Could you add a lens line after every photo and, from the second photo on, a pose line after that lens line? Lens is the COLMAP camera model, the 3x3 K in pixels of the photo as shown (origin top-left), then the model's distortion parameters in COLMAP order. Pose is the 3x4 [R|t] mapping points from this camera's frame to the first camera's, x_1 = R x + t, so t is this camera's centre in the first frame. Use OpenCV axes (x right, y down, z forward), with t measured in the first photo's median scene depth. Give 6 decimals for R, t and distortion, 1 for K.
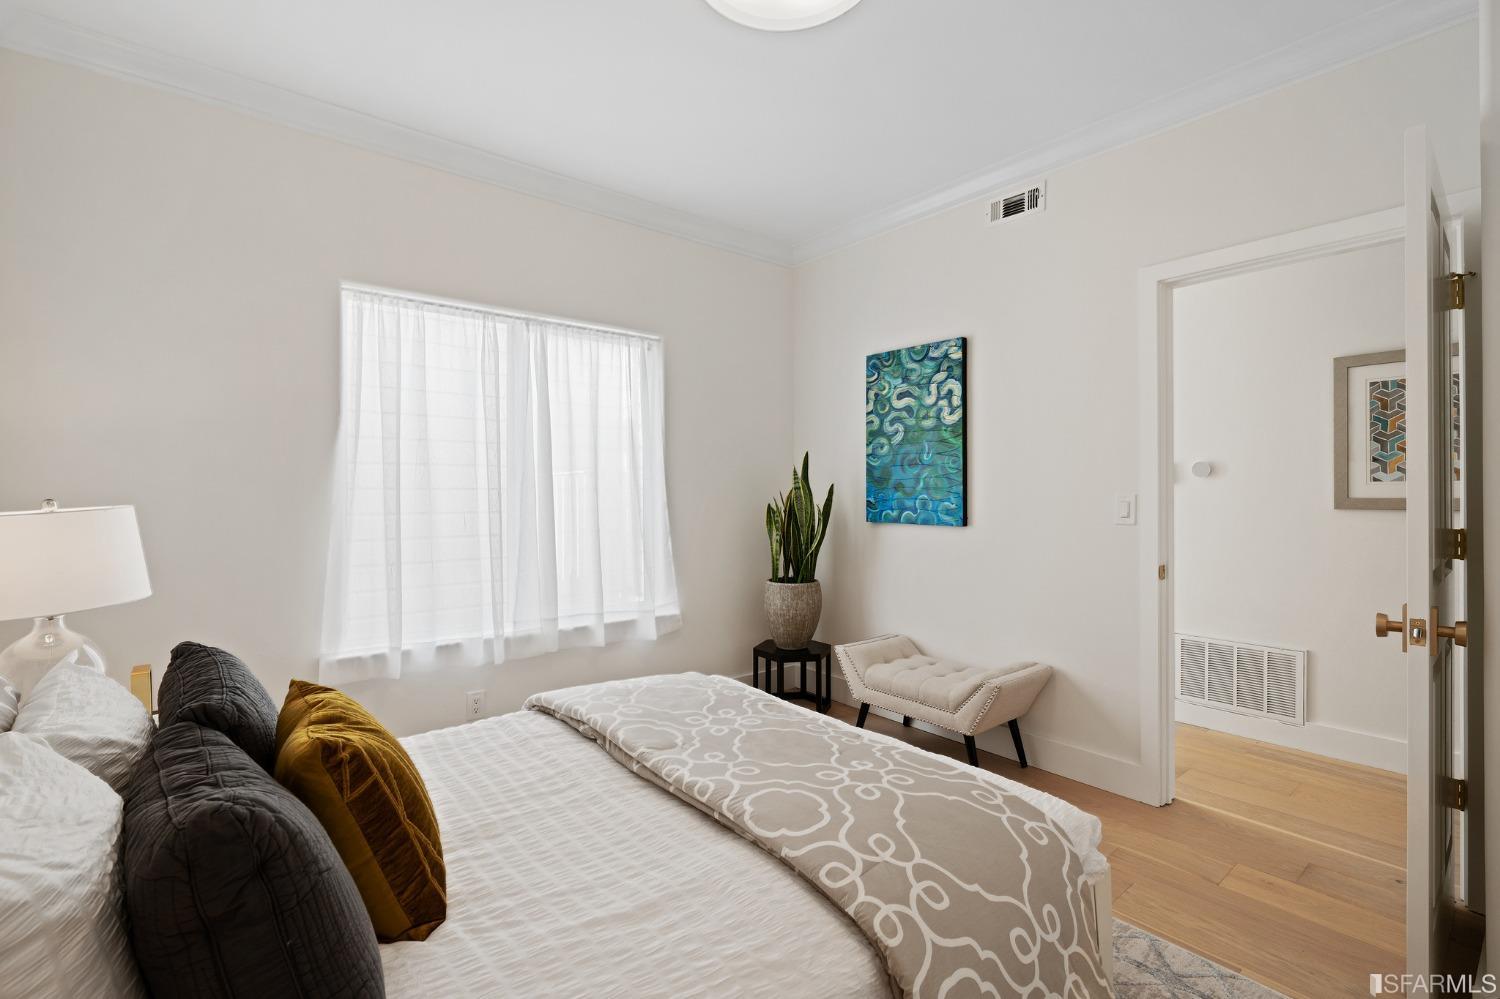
lens RADIAL K [[693.7, 0, 761.5], [0, 693.7, 496.3], [0, 0, 1]] dist [-0.028341, 0.009451]
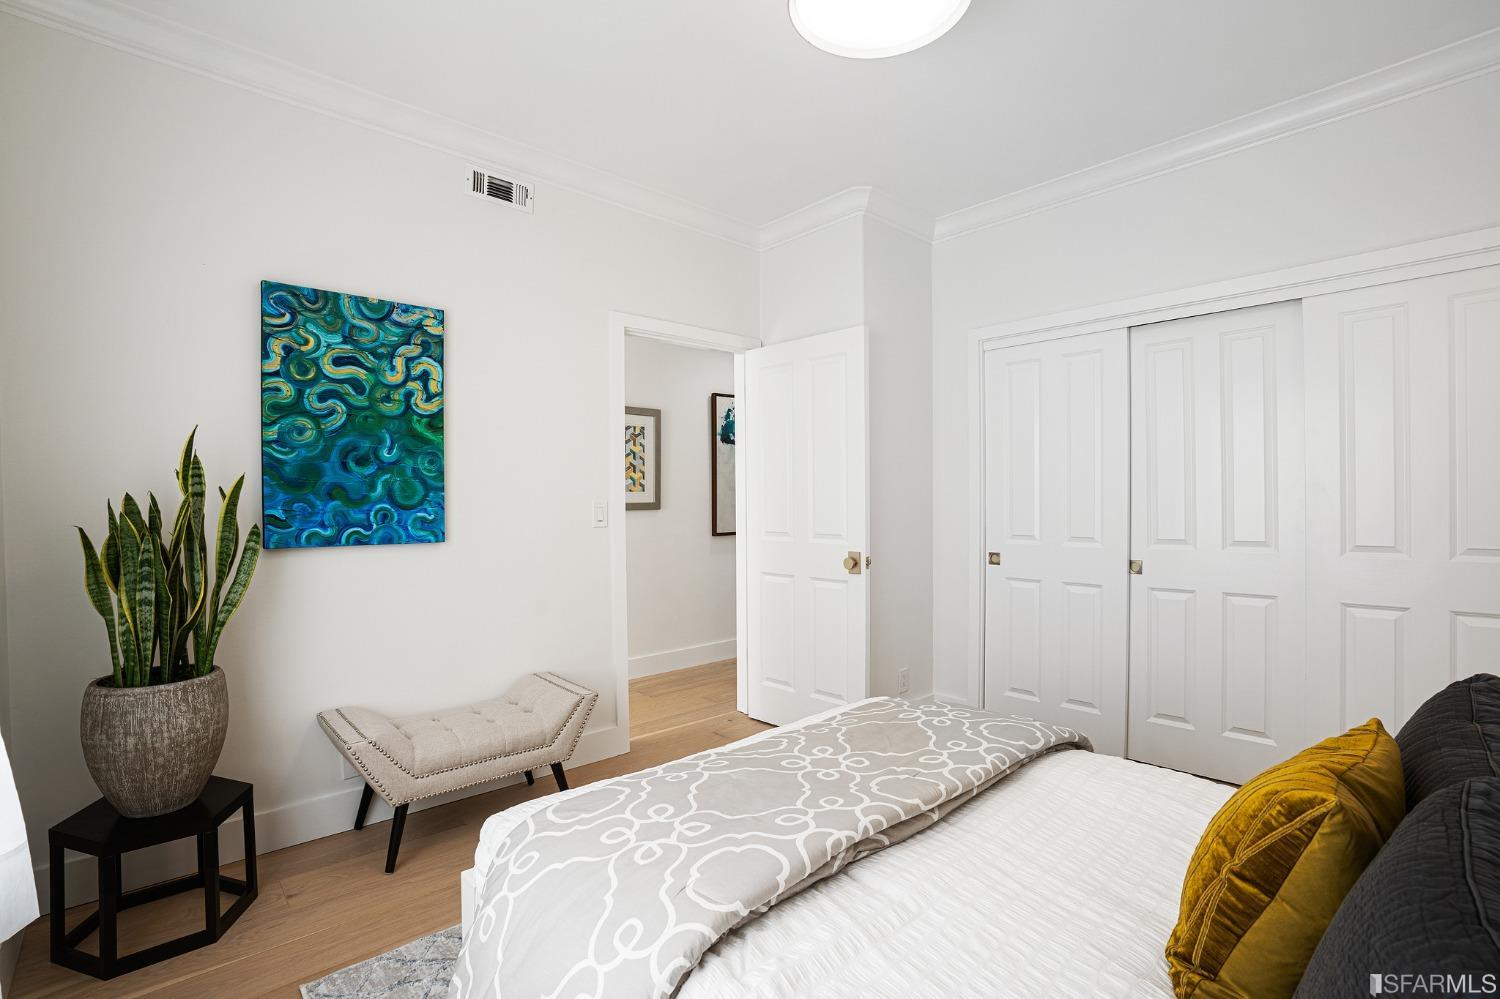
lens RADIAL K [[693.7, 0, 764.5], [0, 693.7, 499.4], [0, 0, 1]] dist [-0.028341, 0.009451]
pose [[-0.064592, -0.009017, 0.997871, -0.527700], [0.007771, 0.999924, 0.009539, -0.010611], [-0.997882, 0.008371, -0.064517, 0.644012]]
